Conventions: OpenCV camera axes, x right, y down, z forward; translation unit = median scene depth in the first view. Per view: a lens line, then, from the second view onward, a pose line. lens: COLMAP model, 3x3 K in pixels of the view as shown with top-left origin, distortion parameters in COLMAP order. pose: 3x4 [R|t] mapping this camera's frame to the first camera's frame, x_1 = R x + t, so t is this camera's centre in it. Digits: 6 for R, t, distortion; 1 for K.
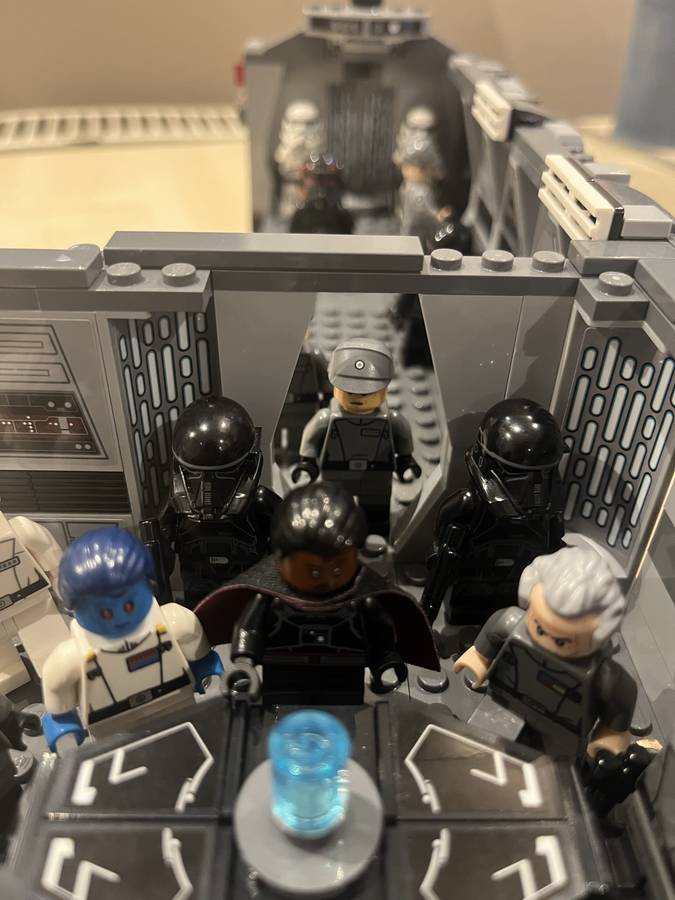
lens RADIAL K [[735.2, 0, 359.7], [0, 735.2, 450.4], [0, 0, 1]] dist [-0.005247, -0.007090]
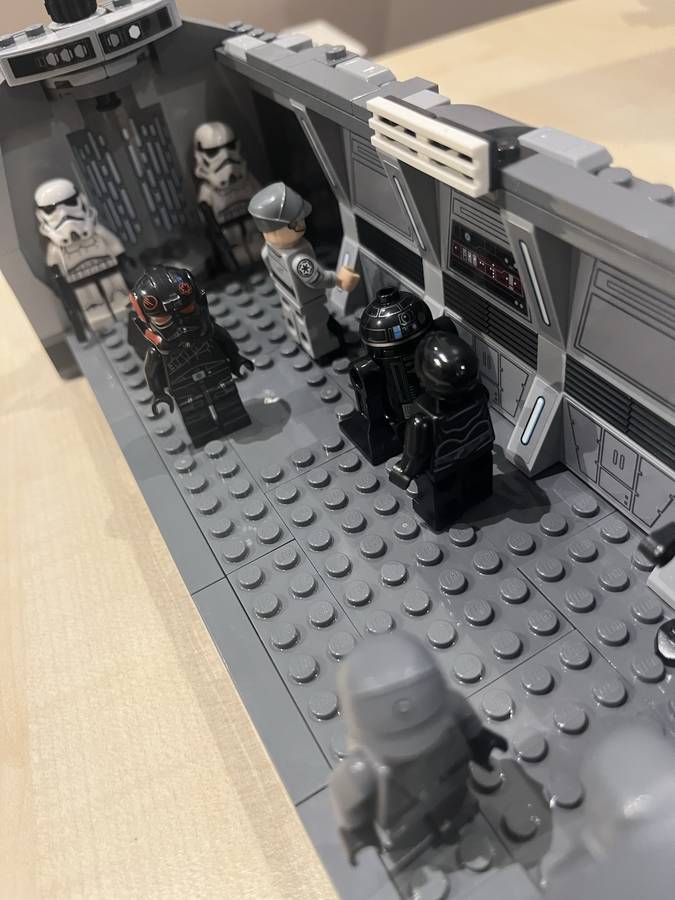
lens RADIAL K [[726.6, 0, 337.5], [0, 726.6, 450.0], [0, 0, 1]] dist [-0.004851, -0.005549]
pose [[0.871211, -0.457601, 0.177744, -0.194997], [0.432478, 0.886758, 0.163165, -0.599640], [-0.232280, -0.065281, 0.970456, 0.648600]]
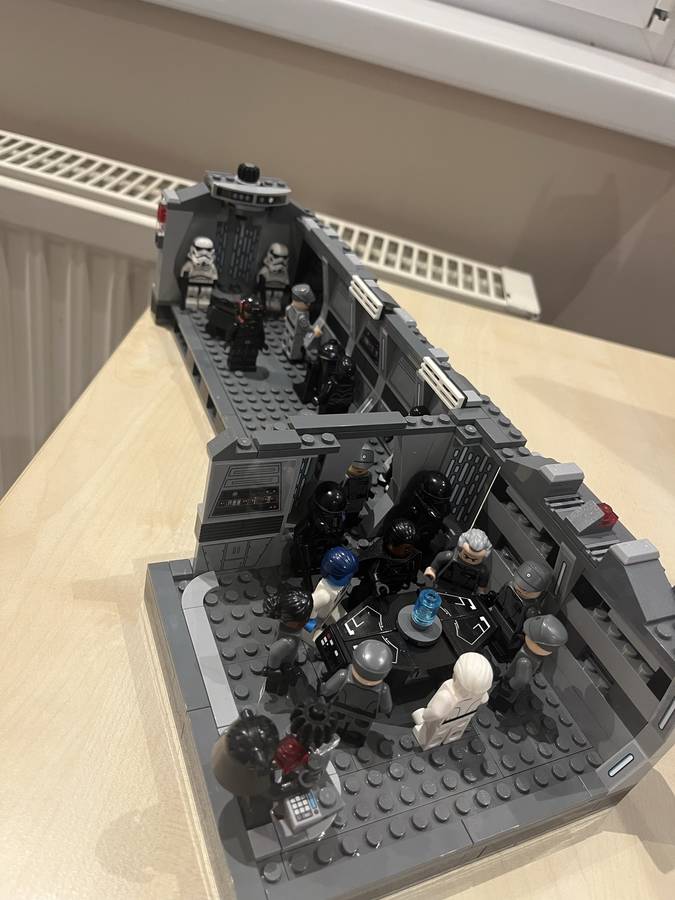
lens RADIAL K [[711.1, 0, 337.5], [0, 711.1, 450.0], [0, 0, 1]] dist [0.091541, -0.001508]
pose [[0.918345, -0.074774, 0.388653, -1.062178], [0.047011, 0.995647, 0.080474, -0.360297], [-0.392978, -0.055632, 0.917863, -1.165663]]
